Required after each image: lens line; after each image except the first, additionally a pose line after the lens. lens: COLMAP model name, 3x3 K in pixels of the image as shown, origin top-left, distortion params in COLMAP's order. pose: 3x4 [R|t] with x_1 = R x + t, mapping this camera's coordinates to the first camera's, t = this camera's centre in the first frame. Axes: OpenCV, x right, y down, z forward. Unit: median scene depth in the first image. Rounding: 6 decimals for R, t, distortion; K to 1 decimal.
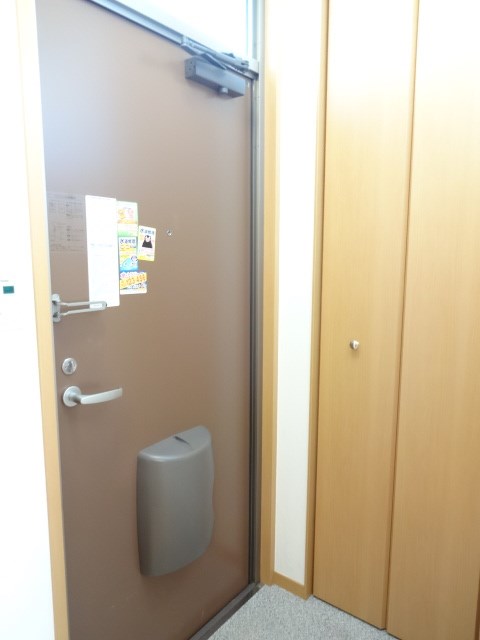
lens RADIAL K [[467.8, 0, 240.0], [0, 467.8, 320.0], [0, 0, 1]] dist [-0.006054, -0.001546]
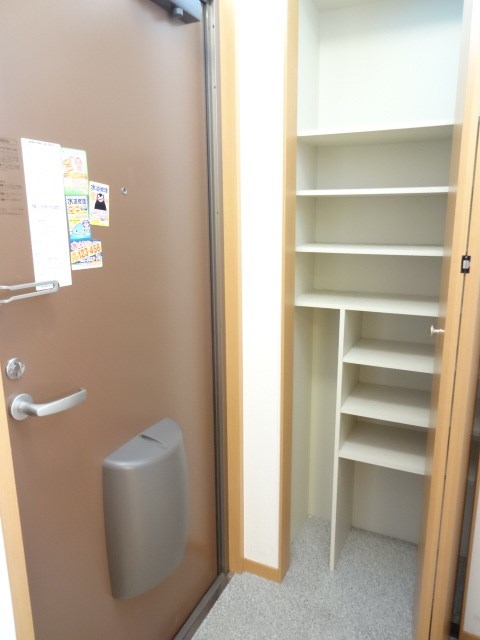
lens RADIAL K [[467.8, 0, 240.0], [0, 467.8, 320.0], [0, 0, 1]] dist [-0.006054, -0.001546]
pose [[0.978006, -0.056322, 0.200830, -0.137584], [0.040494, 0.995803, 0.082073, -0.024193], [-0.204610, -0.072135, 0.976182, 0.168346]]
